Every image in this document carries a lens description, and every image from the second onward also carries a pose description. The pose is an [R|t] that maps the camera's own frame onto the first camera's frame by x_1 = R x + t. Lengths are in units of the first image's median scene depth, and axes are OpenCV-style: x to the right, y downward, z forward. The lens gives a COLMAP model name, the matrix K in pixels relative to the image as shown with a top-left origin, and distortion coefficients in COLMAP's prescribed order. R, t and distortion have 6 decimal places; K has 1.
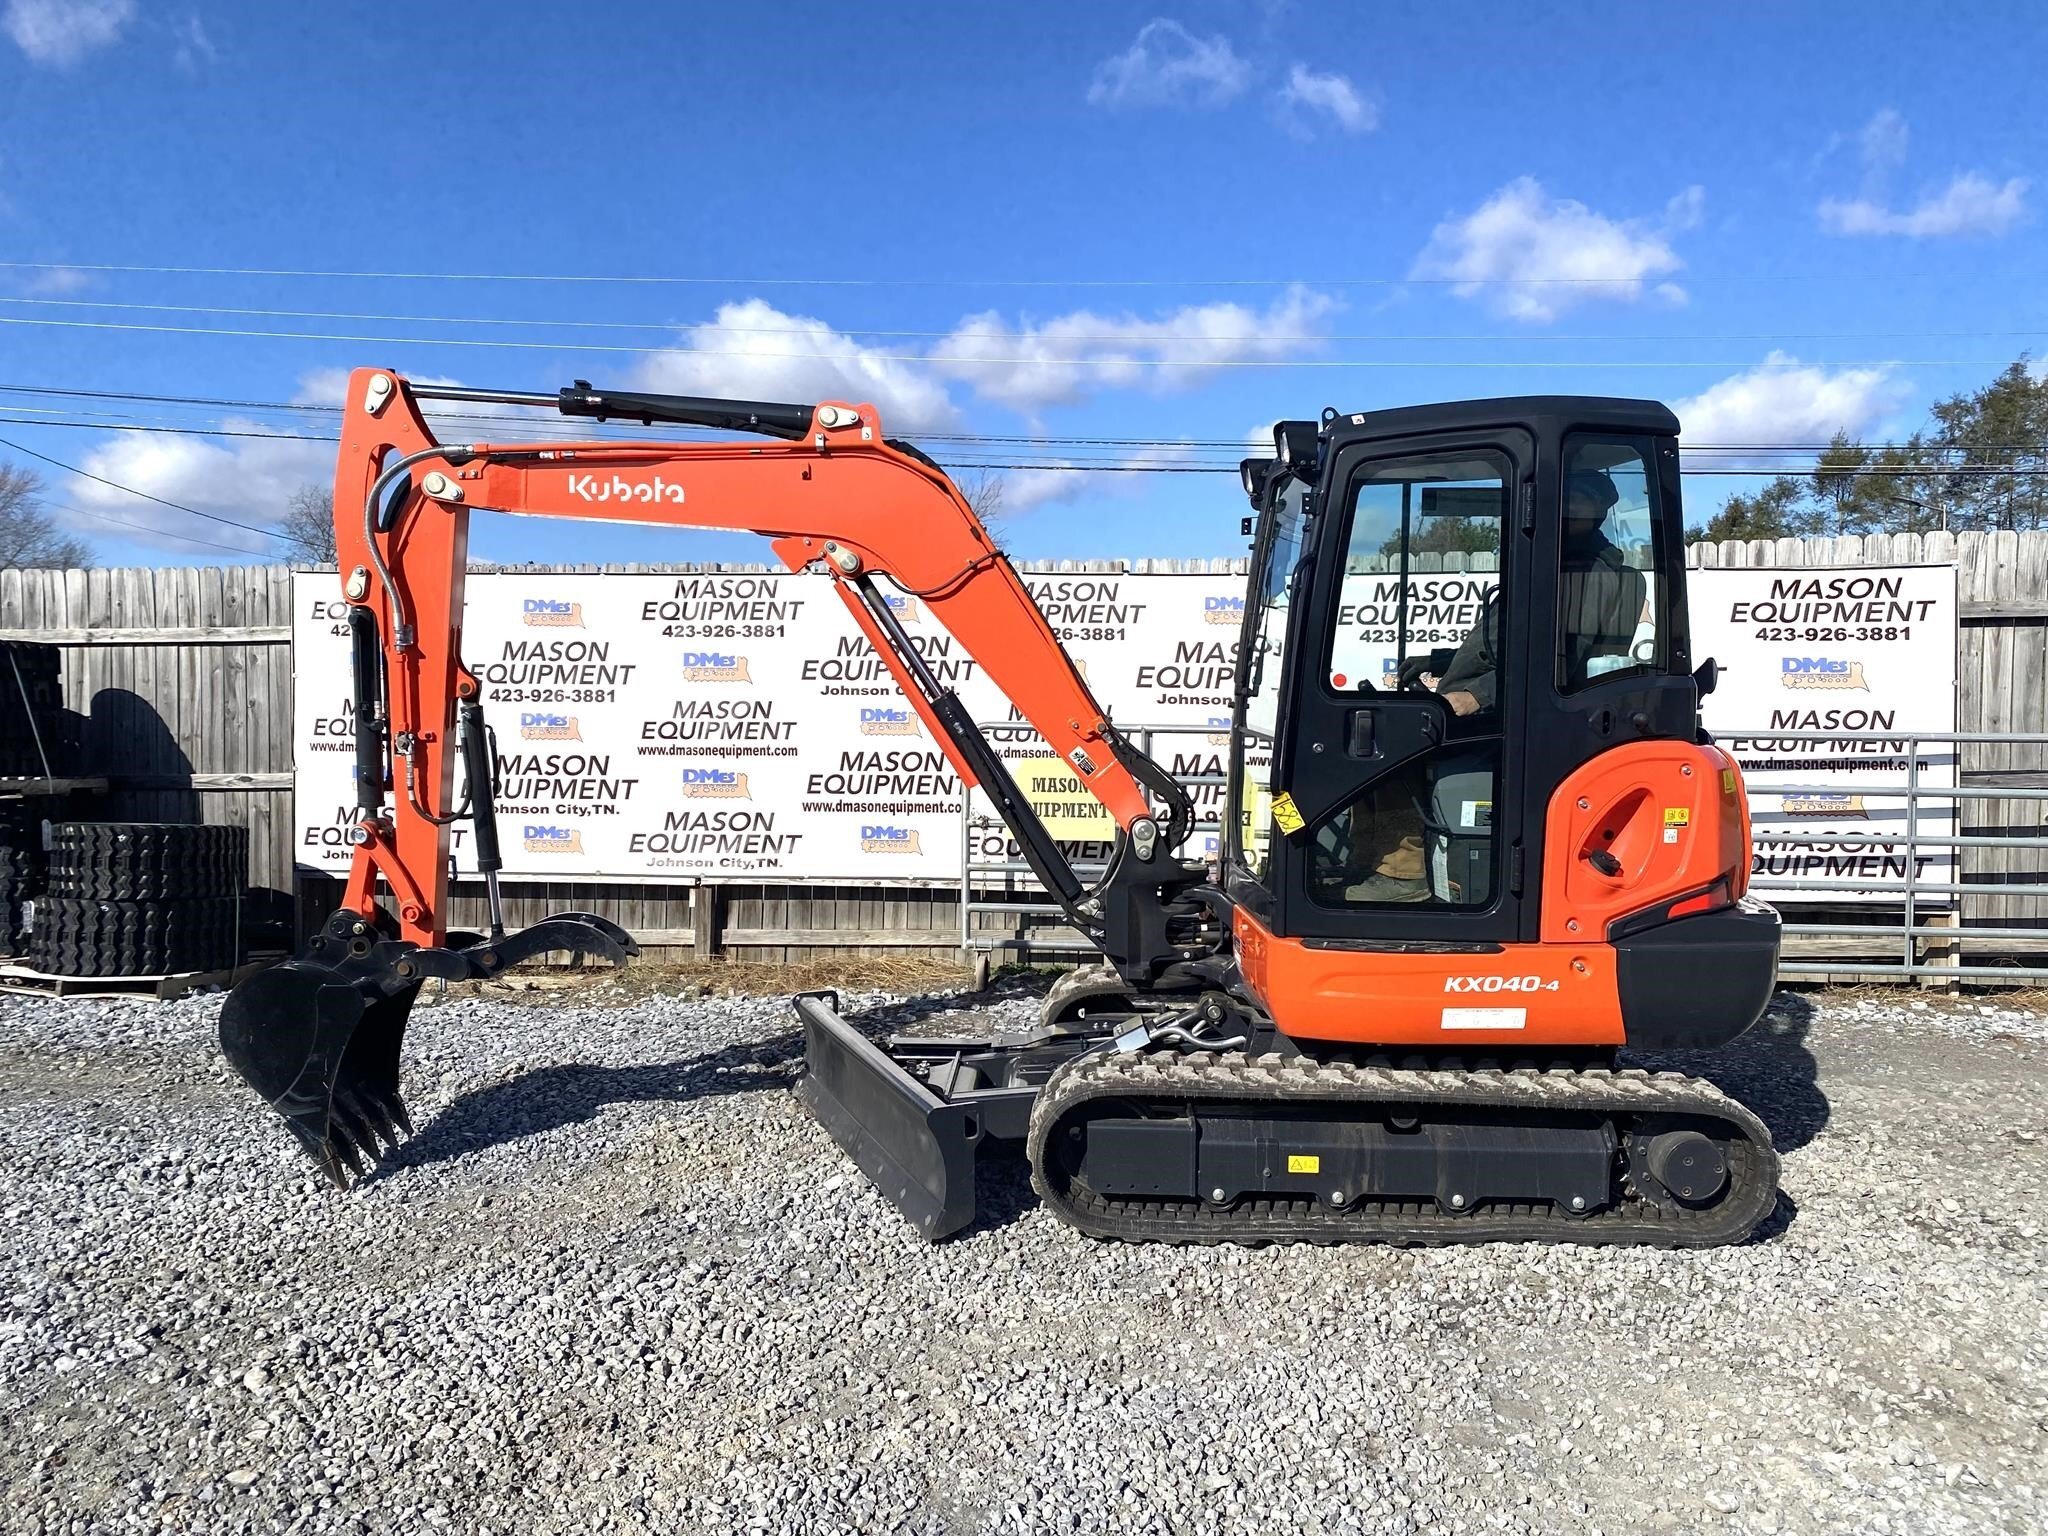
lens RADIAL K [[1587.5, 0, 1033.5], [0, 1587.5, 751.6], [0, 0, 1]] dist [0.027739, -0.009996]
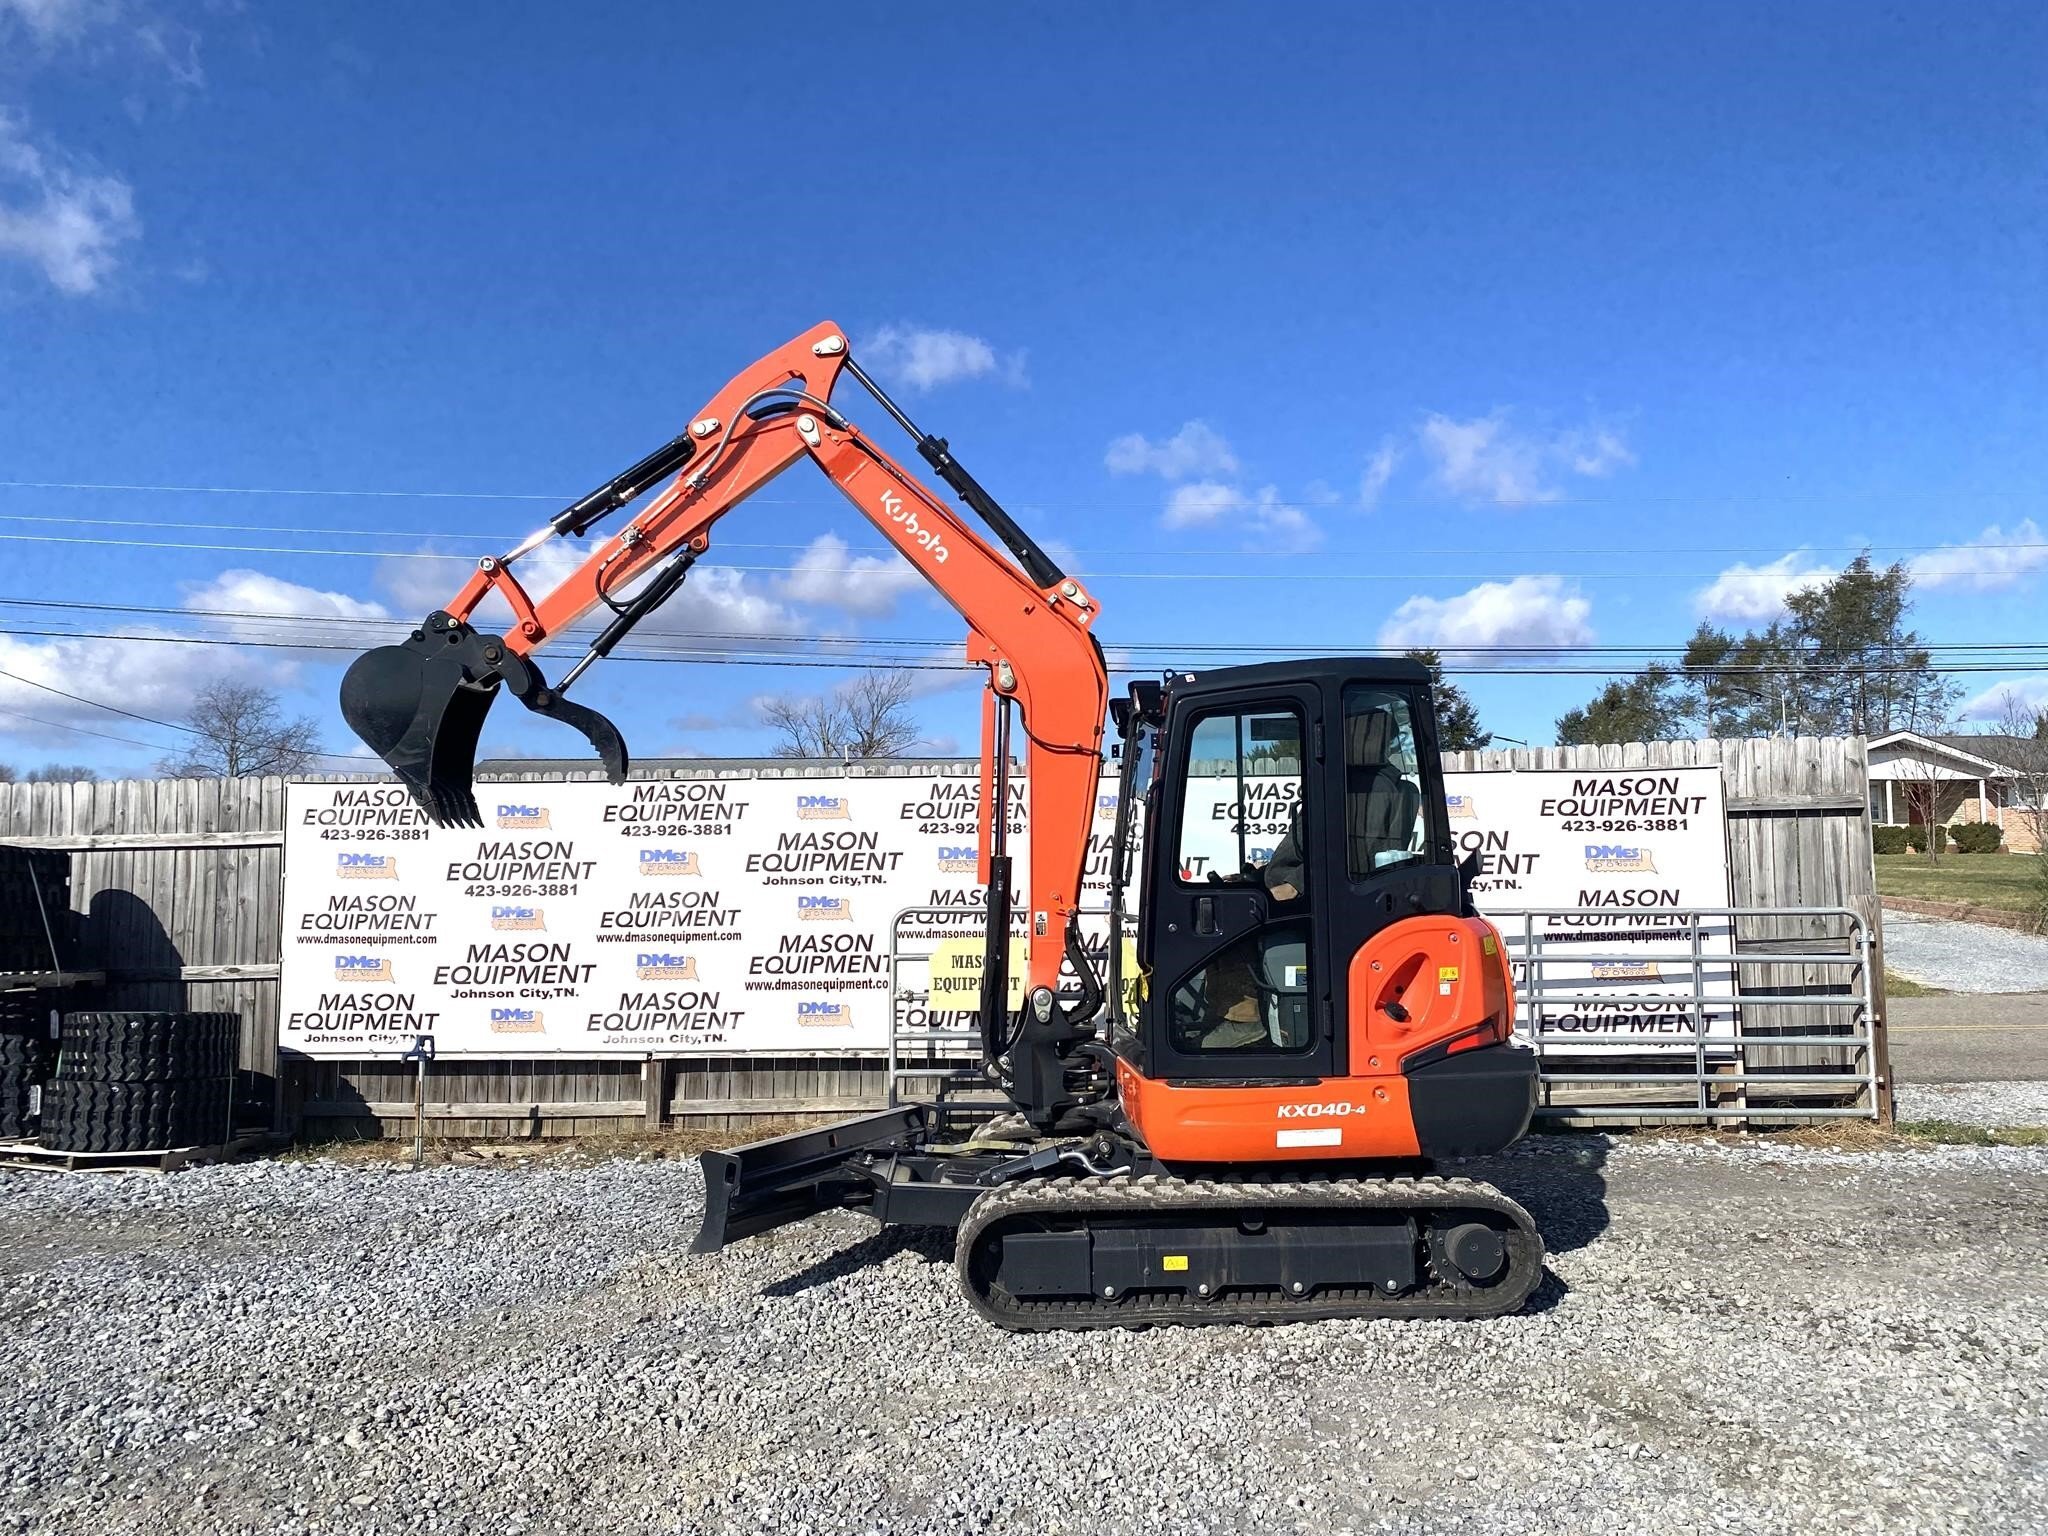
lens RADIAL K [[1573.8, 0, 1024.1], [0, 1573.8, 755.0], [0, 0, 1]] dist [0.034176, -0.014581]
pose [[0.998619, -0.008074, 0.051905, -0.010165], [0.013896, 0.993521, -0.112793, 0.001379], [-0.050658, 0.113358, 0.992262, -0.238522]]
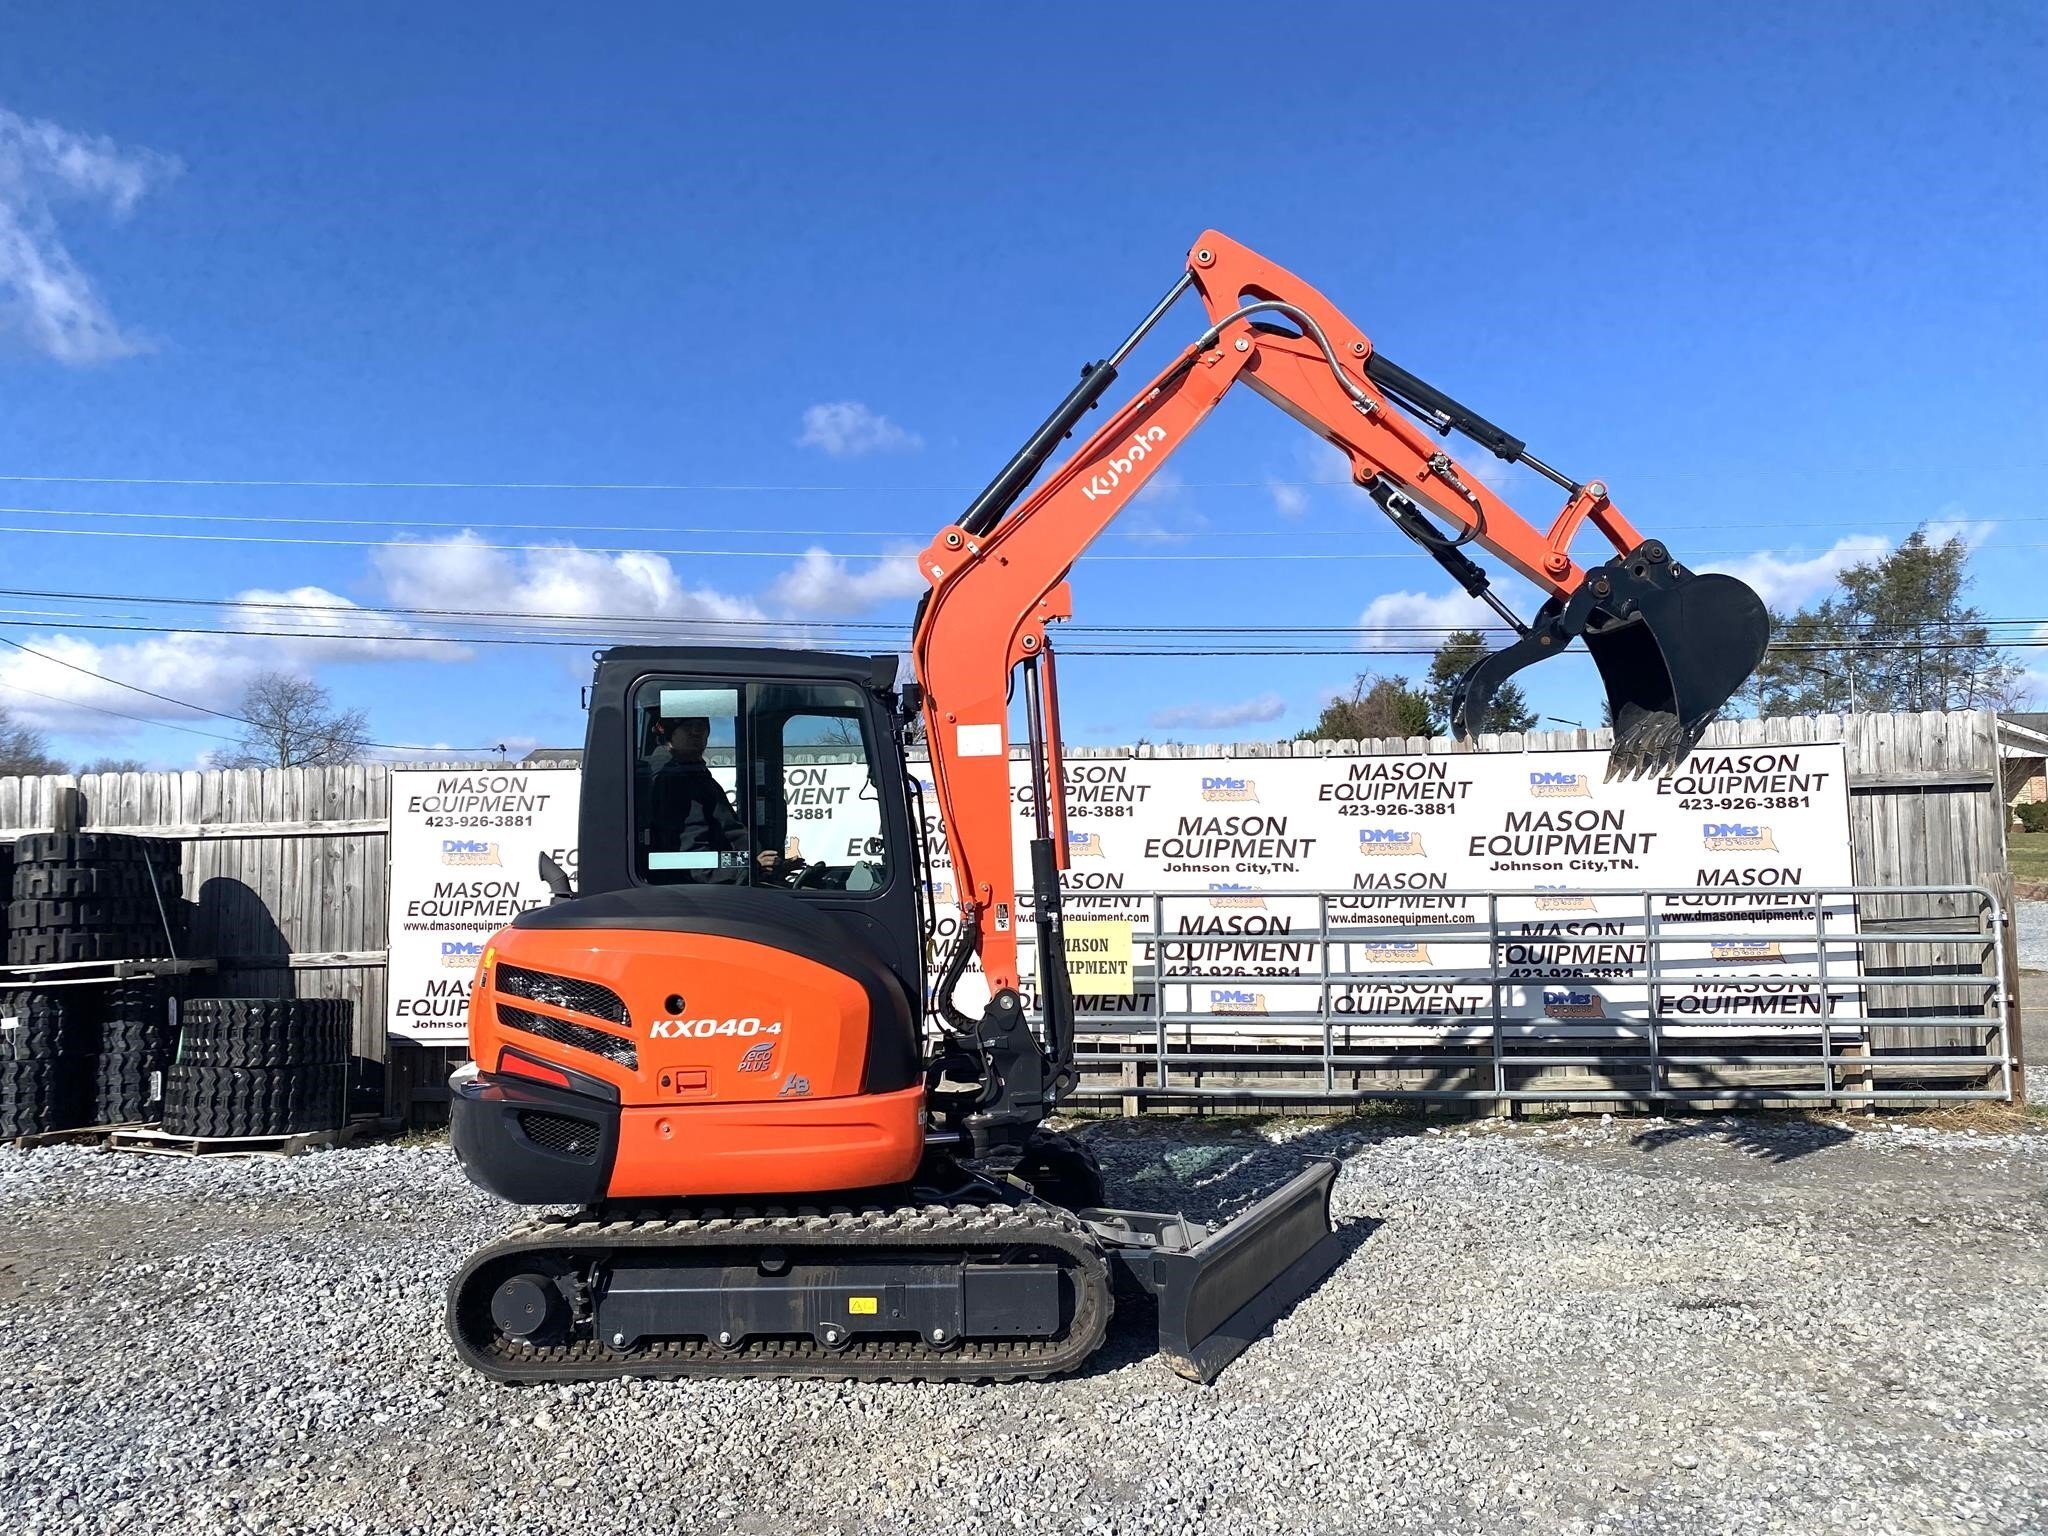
lens RADIAL K [[1573.8, 0, 1024.1], [0, 1573.8, 755.0], [0, 0, 1]] dist [0.034176, -0.014581]
pose [[0.999473, -0.016463, 0.027975, -0.090557], [0.019303, 0.994339, -0.104483, 0.003260], [-0.026097, 0.104968, 0.994133, -0.222145]]
